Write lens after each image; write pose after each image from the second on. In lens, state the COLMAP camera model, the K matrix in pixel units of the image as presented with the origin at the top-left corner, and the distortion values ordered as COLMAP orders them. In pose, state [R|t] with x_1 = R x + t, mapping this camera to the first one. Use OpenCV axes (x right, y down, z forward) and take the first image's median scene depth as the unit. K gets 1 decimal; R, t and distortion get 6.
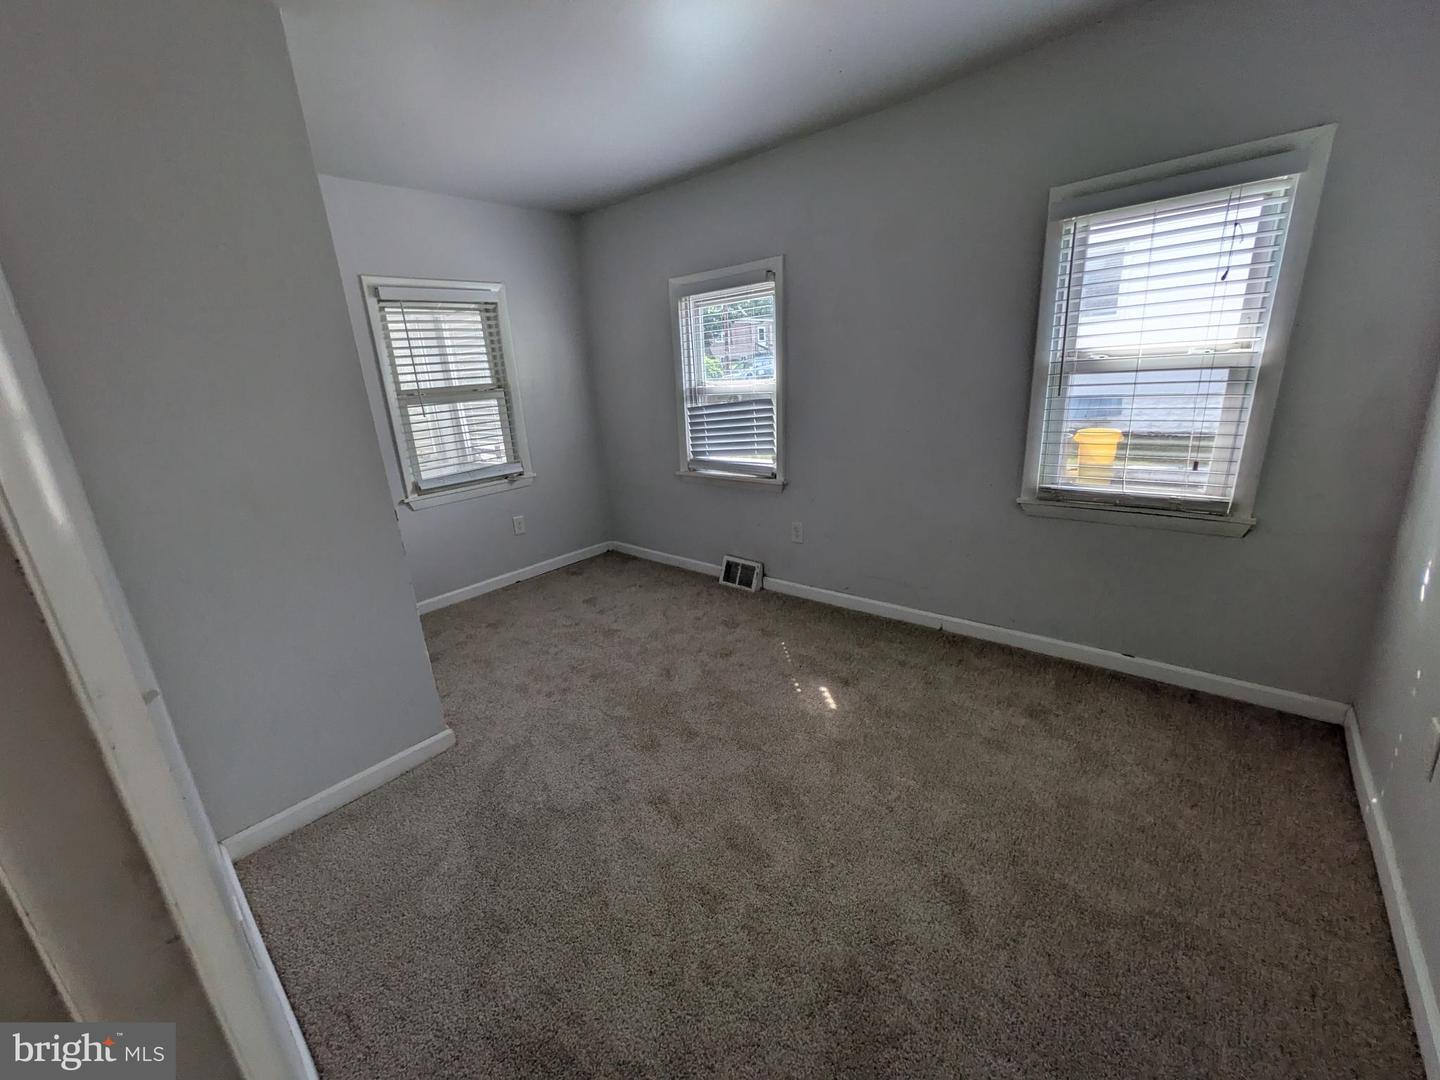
lens RADIAL K [[571.9, 0, 720.0], [0, 571.9, 540.0], [0, 0, 1]] dist [0.000442, -0.000202]
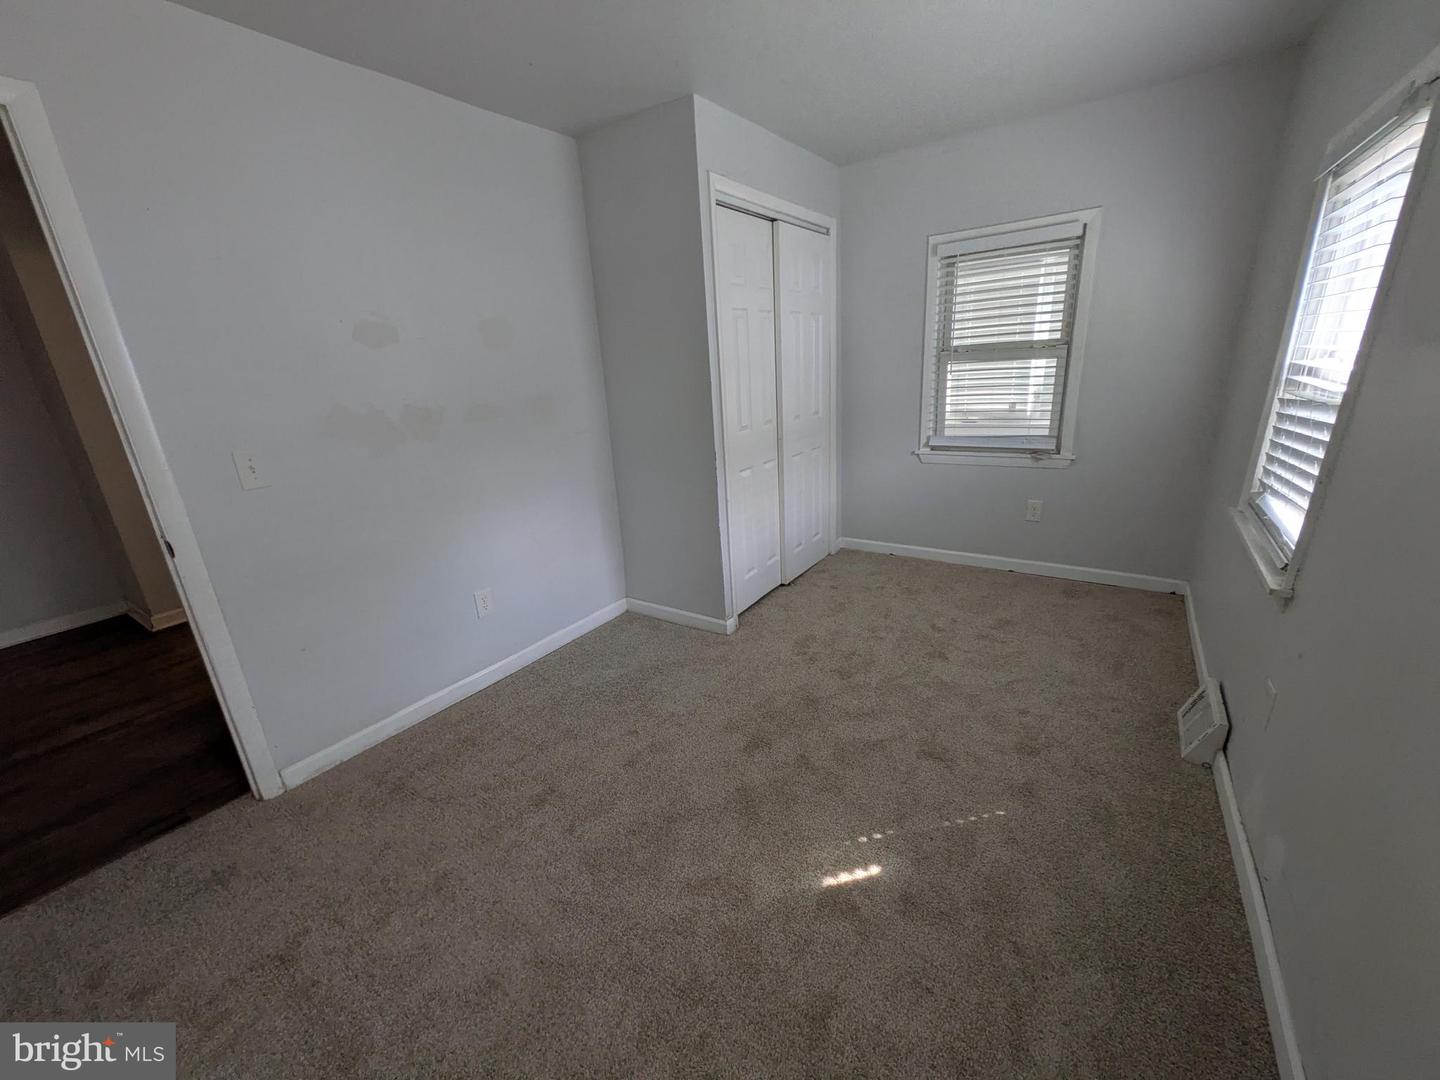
lens RADIAL K [[566.5, 0, 717.8], [0, 566.5, 533.7], [0, 0, 1]] dist [-0.000149, -0.000022]
pose [[0.120219, 0.349214, -0.929299, 0.435939], [-0.230124, 0.920394, 0.316098, -0.173641], [0.965707, 0.175853, 0.191011, 0.454507]]
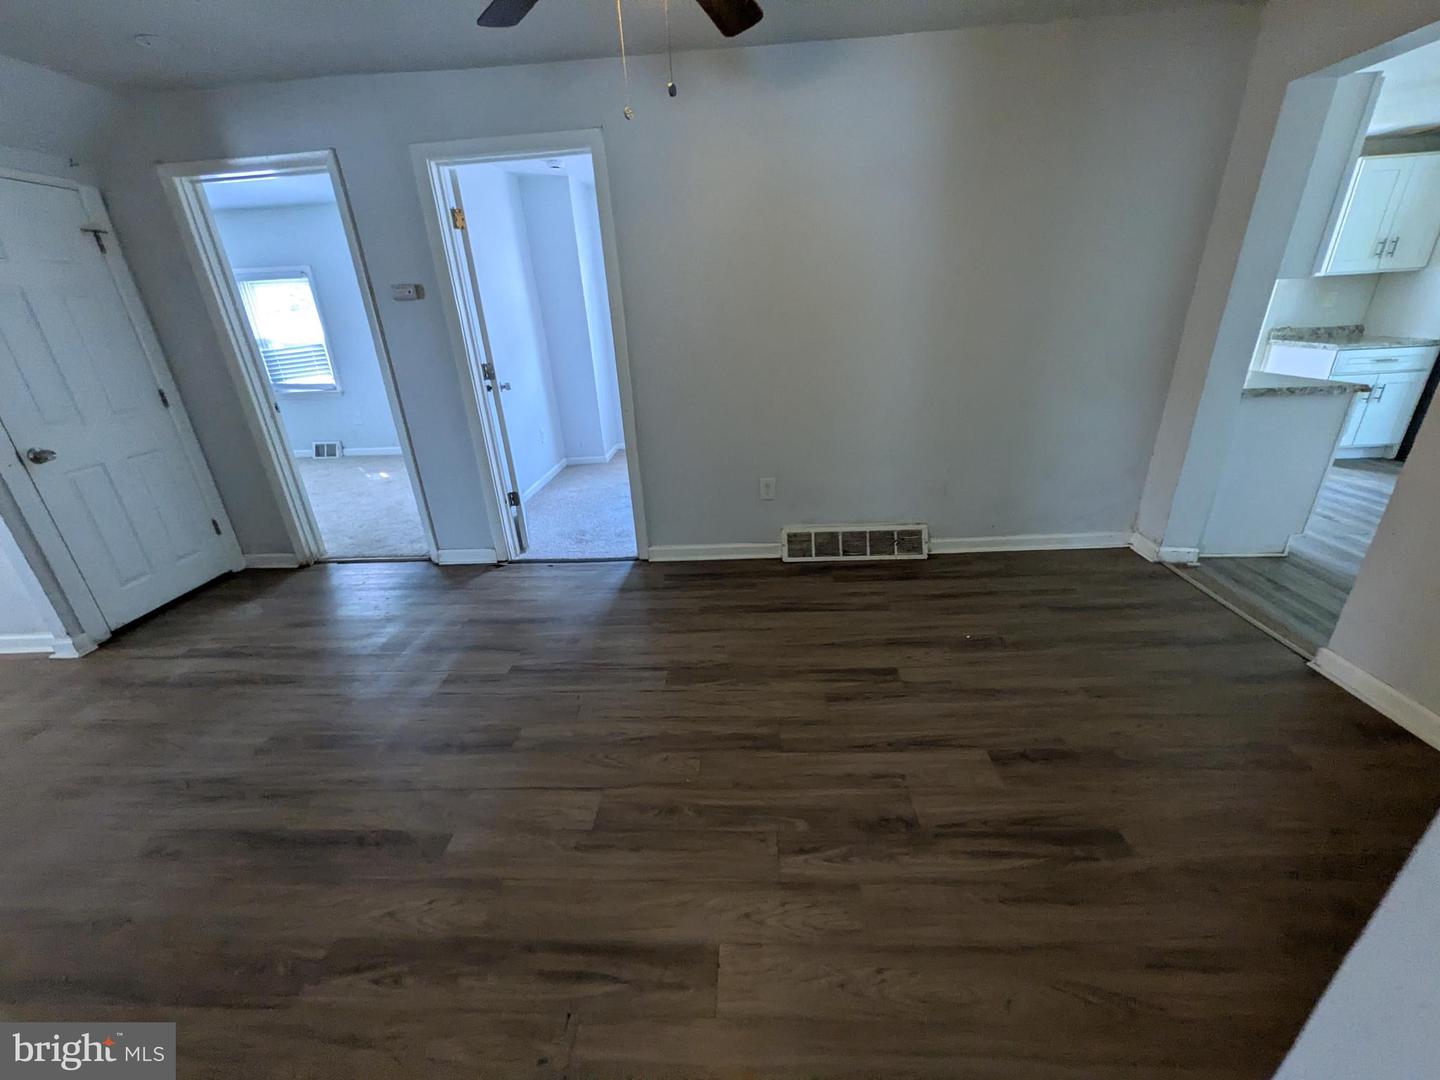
lens RADIAL K [[571.9, 0, 720.0], [0, 571.9, 540.0], [0, 0, 1]] dist [0.000442, -0.000202]
pose [[0.784634, -0.208440, 0.583868, -0.100998], [0.172845, 0.977992, 0.116863, 0.342519], [-0.595377, 0.009224, 0.803394, -1.118910]]
